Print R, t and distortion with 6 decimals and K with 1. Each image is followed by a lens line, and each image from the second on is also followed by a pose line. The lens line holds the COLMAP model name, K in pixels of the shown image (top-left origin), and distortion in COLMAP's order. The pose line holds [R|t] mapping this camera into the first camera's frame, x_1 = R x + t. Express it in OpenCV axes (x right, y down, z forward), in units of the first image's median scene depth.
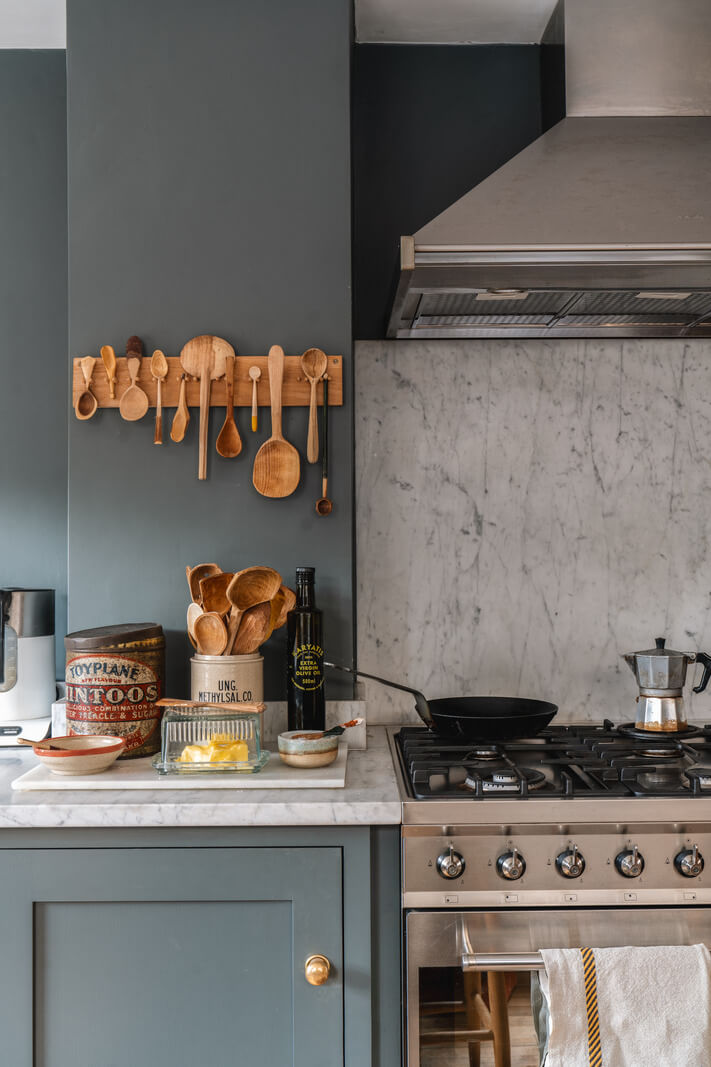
lens RADIAL K [[1082.8, 0, 355.5], [0, 1082.8, 533.5], [0, 0, 1]] dist [0.009370, -0.014227]
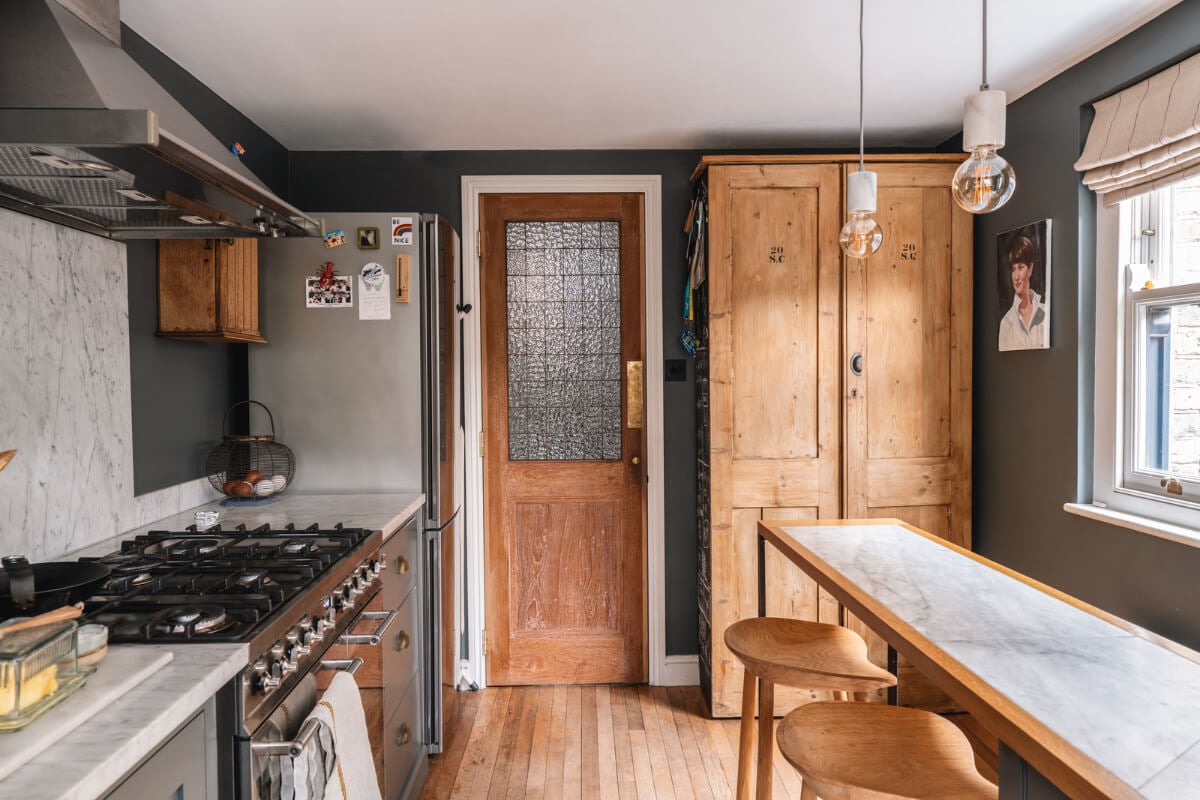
lens RADIAL K [[839.7, 0, 595.2], [0, 839.7, 405.2], [0, 0, 1]] dist [-0.000642, 0.000910]
pose [[-0.006645, -0.030357, 0.999517, -0.559049], [-0.008810, 0.999502, 0.030298, -0.020050], [-0.999939, -0.008604, -0.006909, 0.440329]]
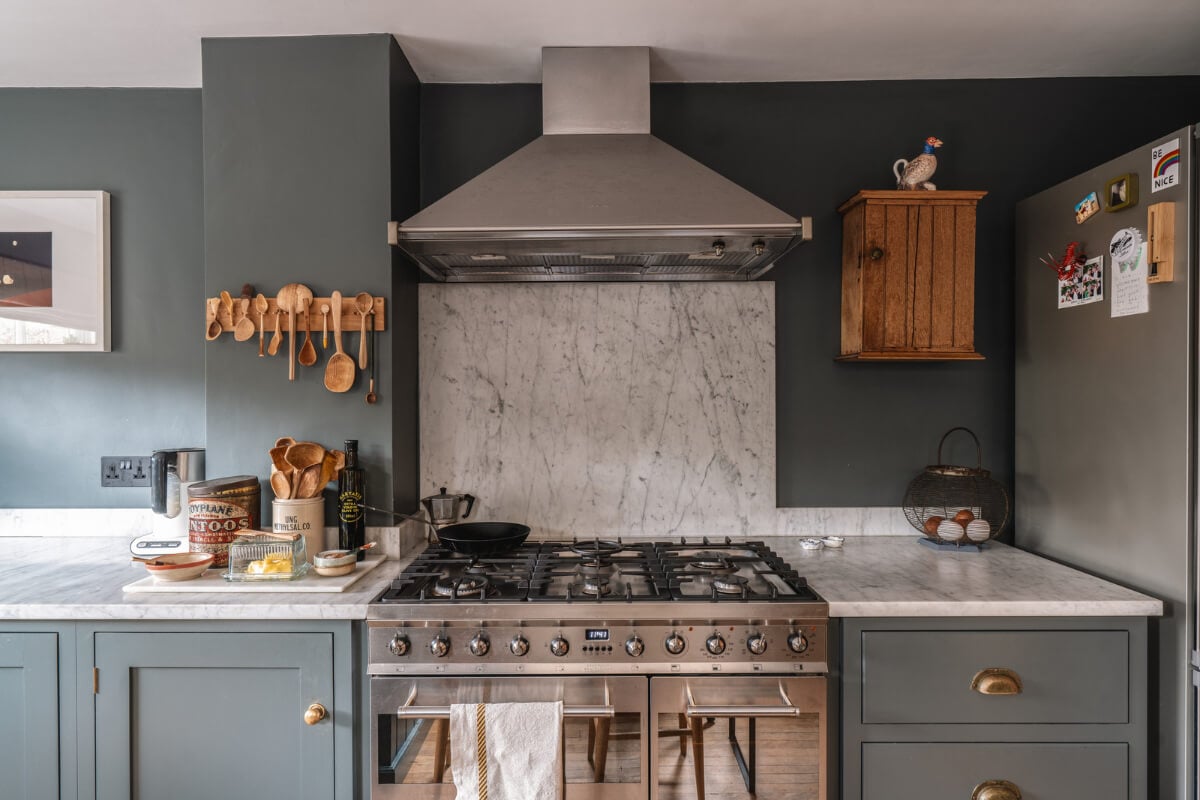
lens RADIAL K [[700.7, 0, 597.6], [0, 700.7, 397.5], [0, 0, 1]] dist [0.001988, 0.000378]
pose [[0.999809, 0.002906, -0.019320, 0.267277], [-0.002453, 0.999722, 0.023443, -0.043553], [0.019383, -0.023392, 0.999538, 0.031160]]
